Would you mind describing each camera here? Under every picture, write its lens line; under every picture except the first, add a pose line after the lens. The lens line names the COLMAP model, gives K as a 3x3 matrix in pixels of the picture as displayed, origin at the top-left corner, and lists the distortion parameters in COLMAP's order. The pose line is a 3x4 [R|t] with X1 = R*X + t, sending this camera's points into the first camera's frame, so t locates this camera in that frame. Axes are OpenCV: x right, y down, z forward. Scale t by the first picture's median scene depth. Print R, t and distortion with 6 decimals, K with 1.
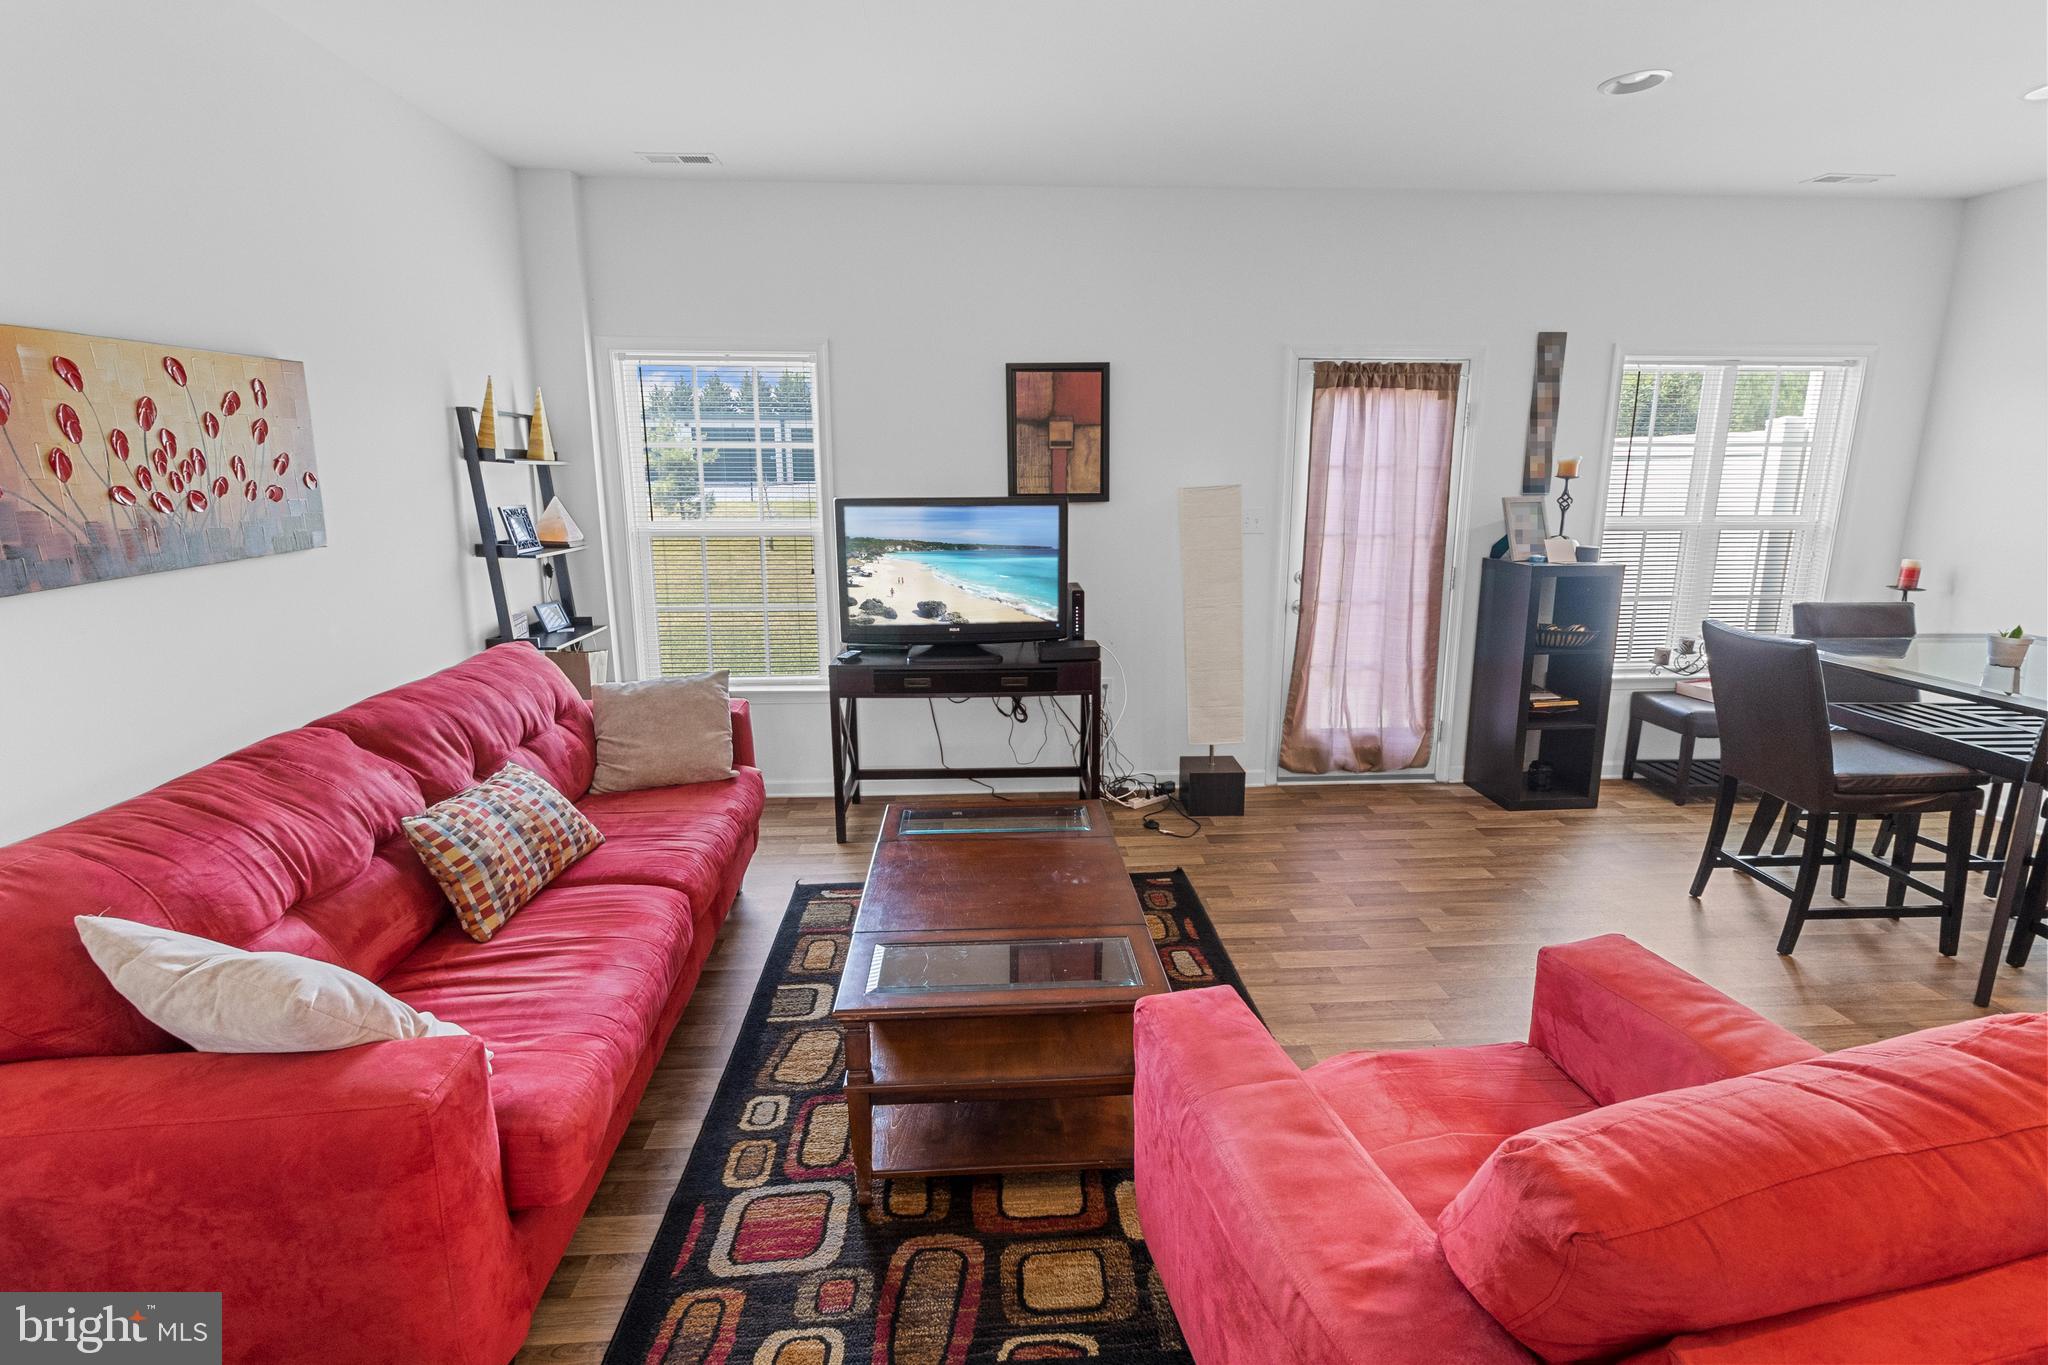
lens RADIAL K [[943.0, 0, 1039.6], [0, 943.0, 654.7], [0, 0, 1]] dist [-0.000526, -0.000153]
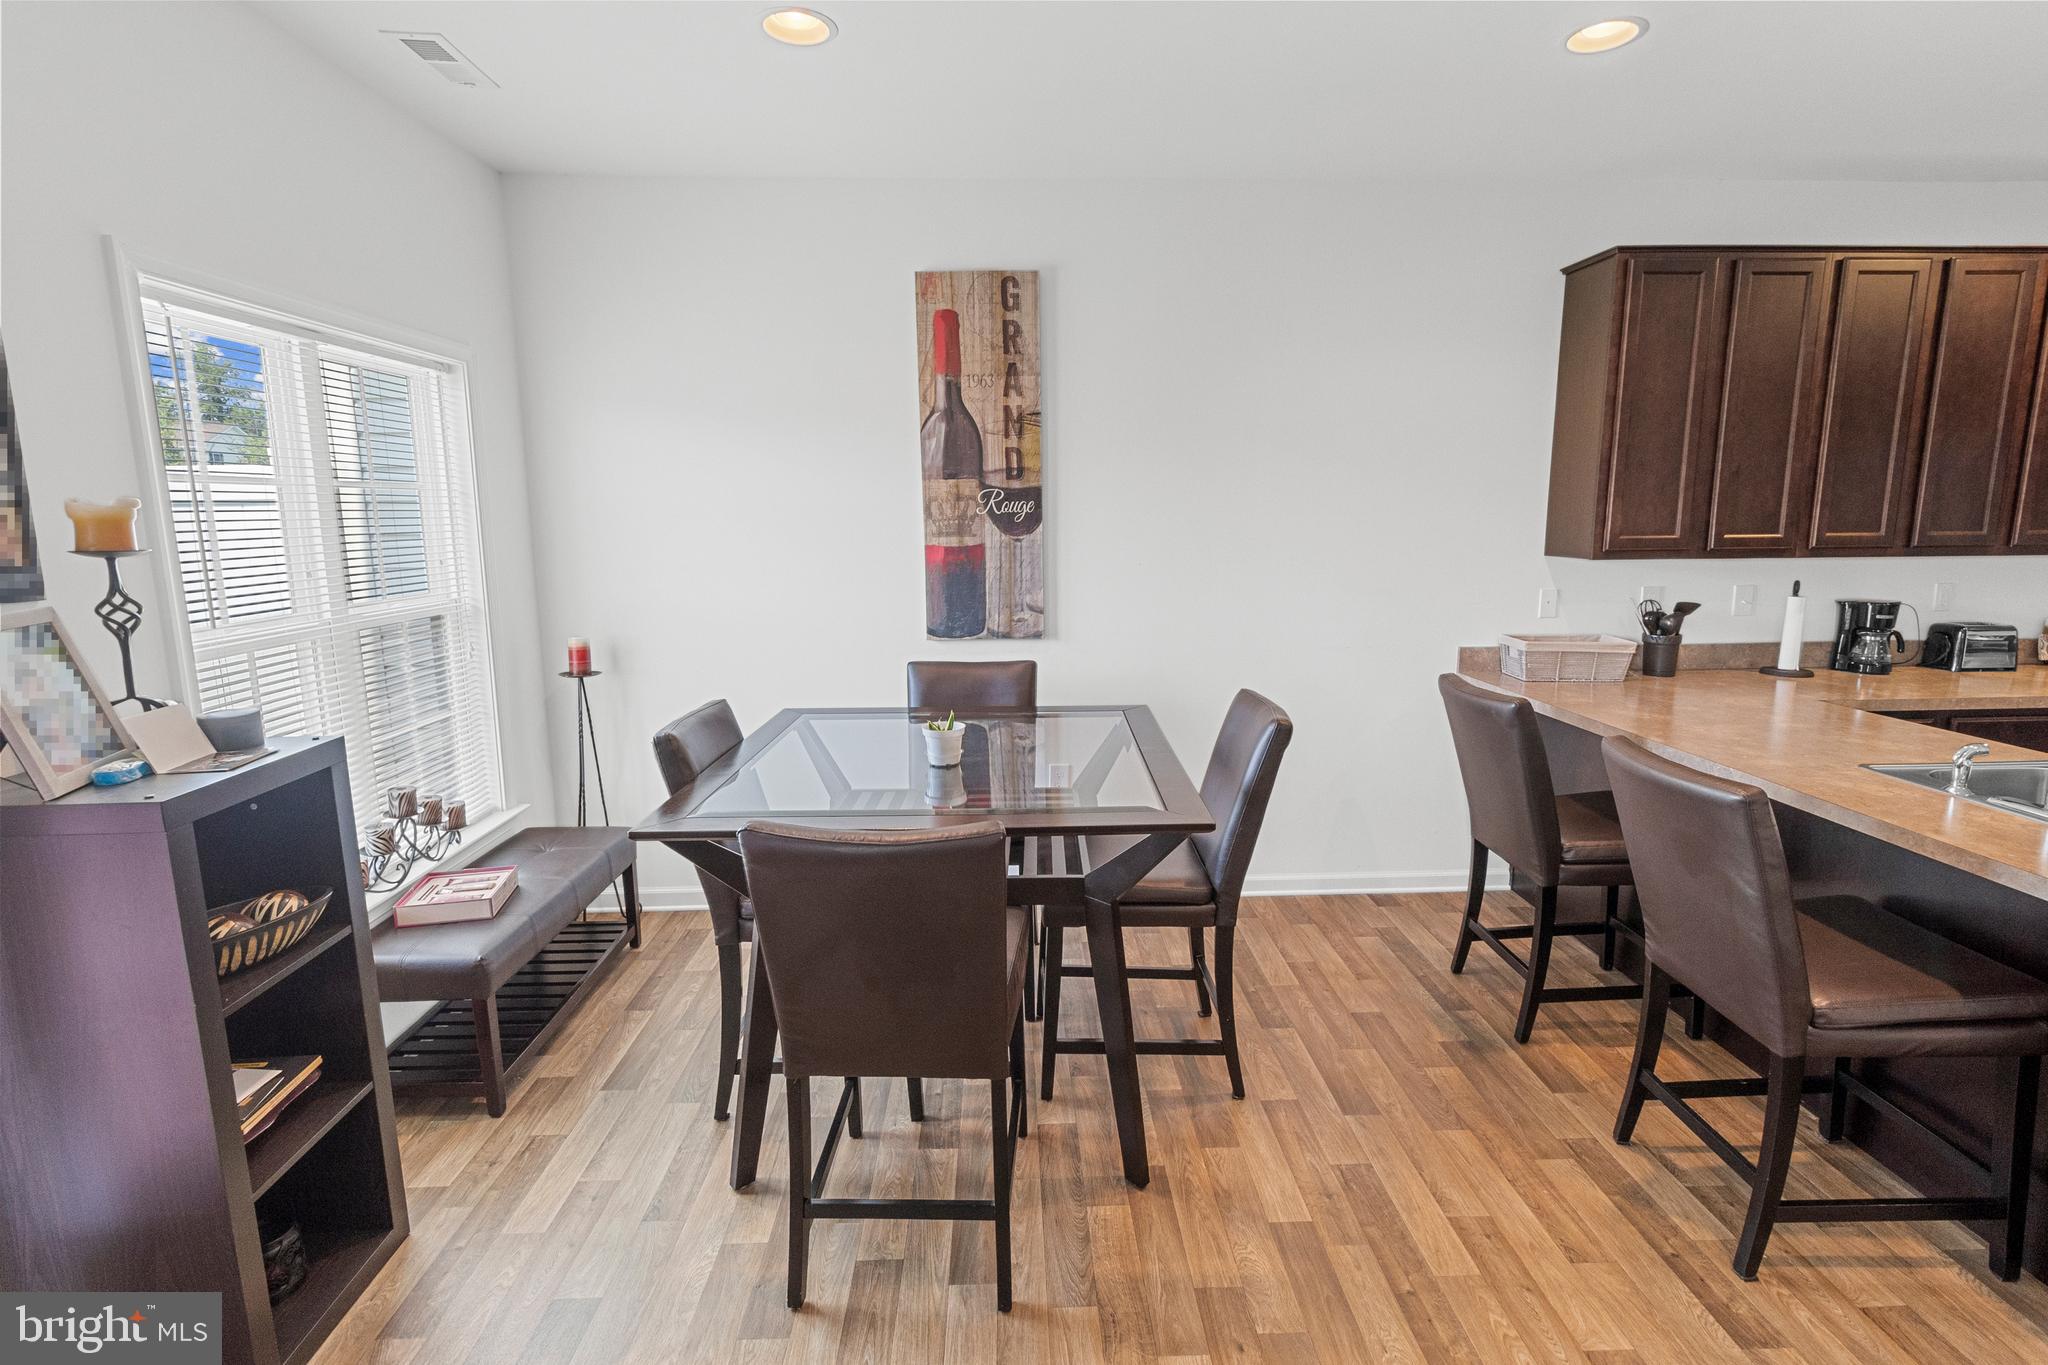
lens RADIAL K [[943.0, 0, 1006.3], [0, 943.0, 656.9], [0, 0, 1]] dist [-0.000526, -0.000153]
pose [[0.053410, -0.155589, 0.986377, 0.210878], [0.208129, 0.967828, 0.141394, -0.140570], [-0.976642, 0.197742, 0.084074, 0.693715]]
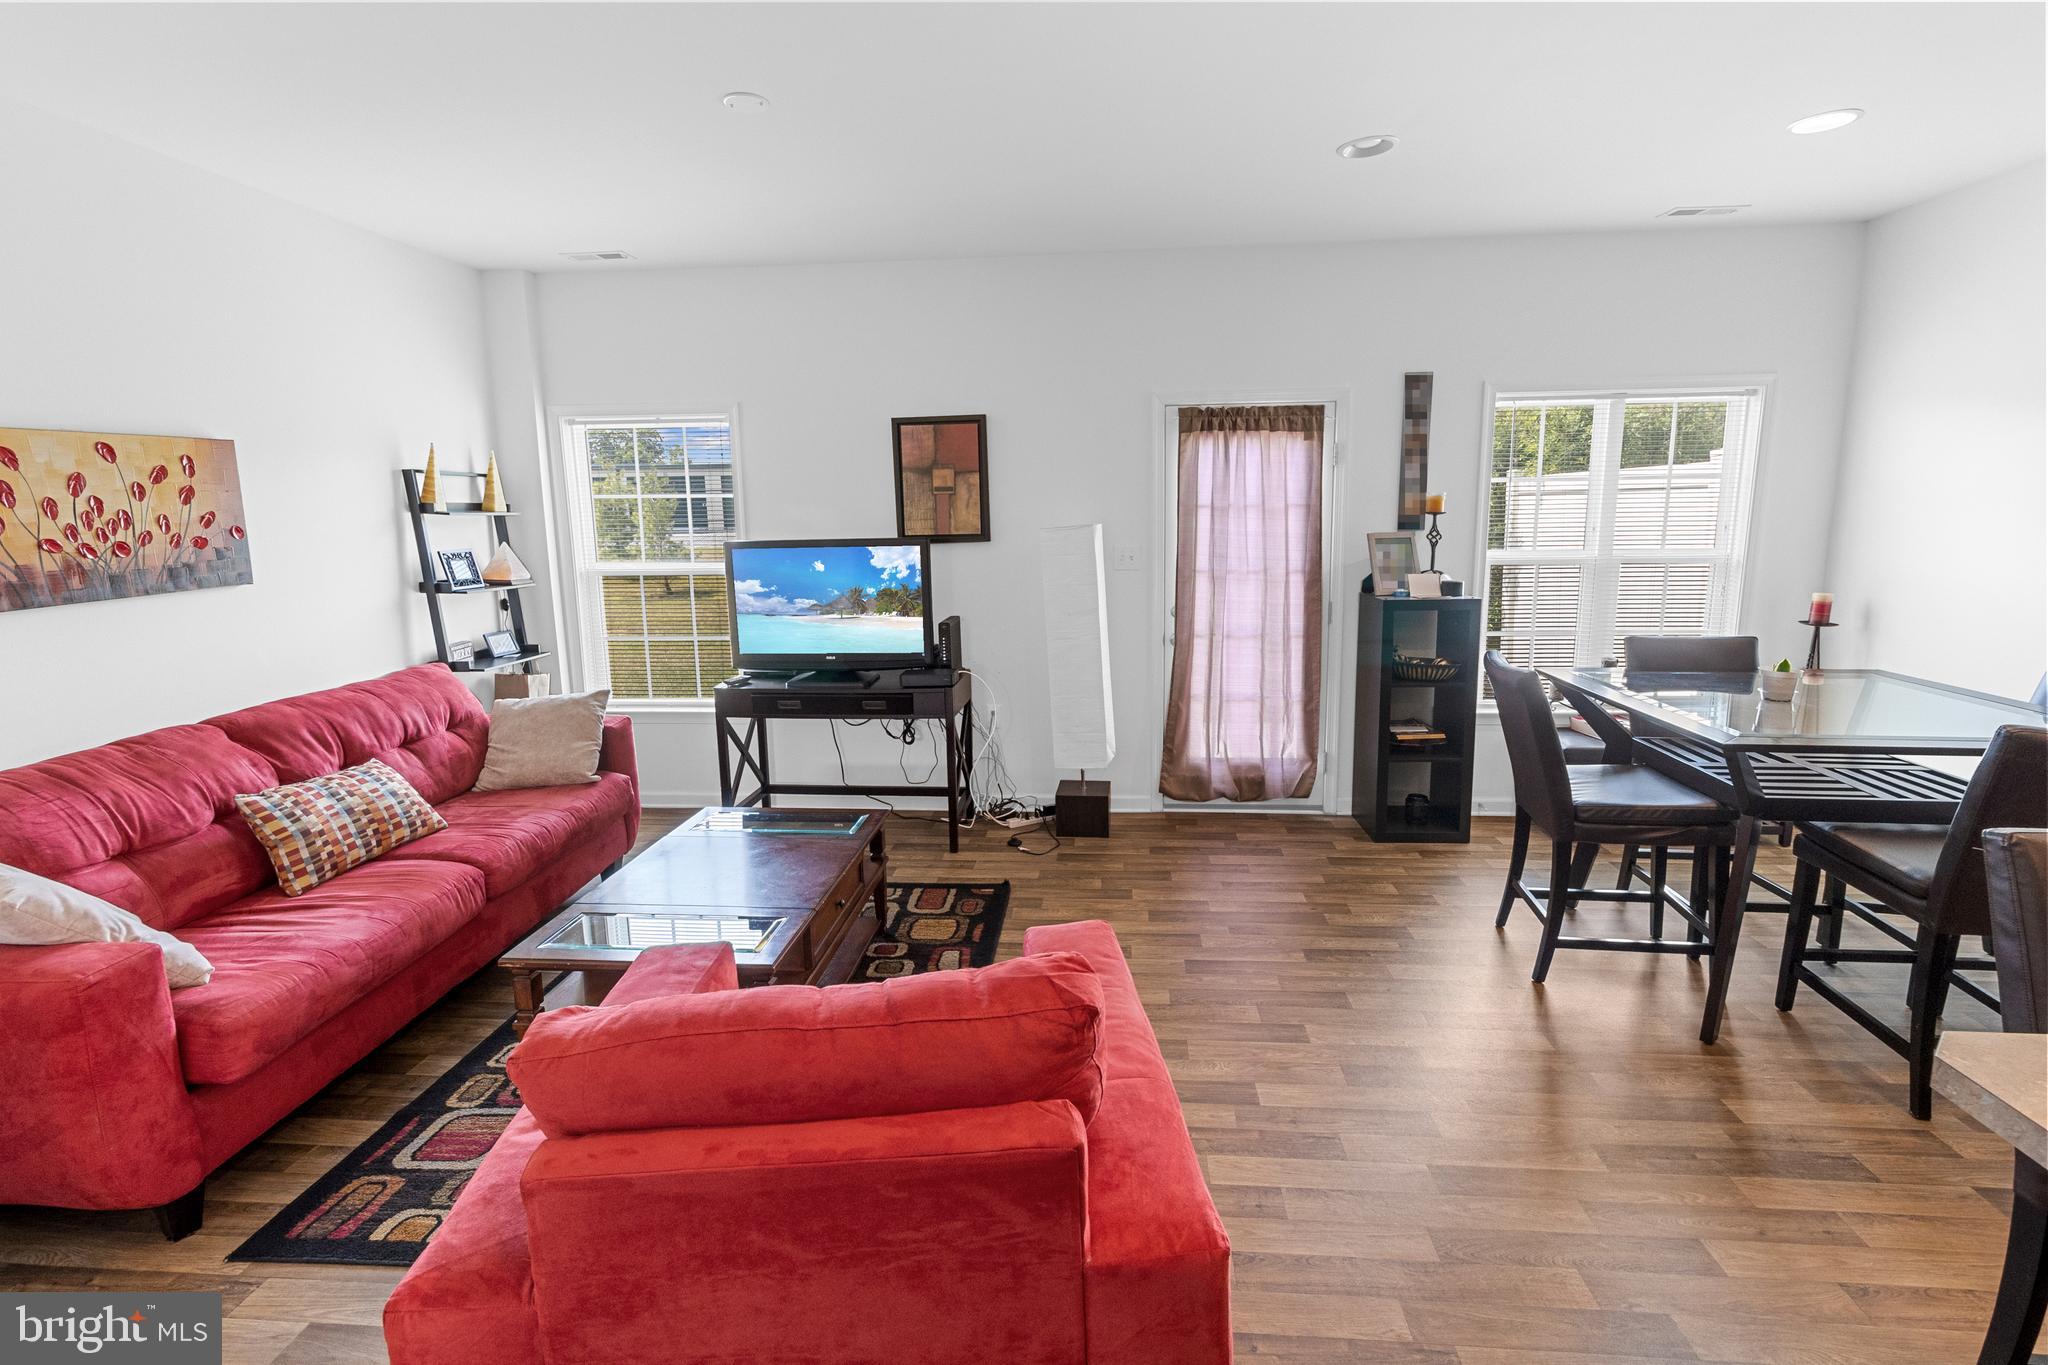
lens RADIAL K [[943.0, 0, 1038.9], [0, 943.0, 655.1], [0, 0, 1]] dist [-0.000526, -0.000153]
pose [[0.989757, 0.007259, -0.142574, 0.322043], [-0.013029, 0.999131, -0.039580, 0.011231], [0.142163, 0.041032, 0.988992, -0.064589]]
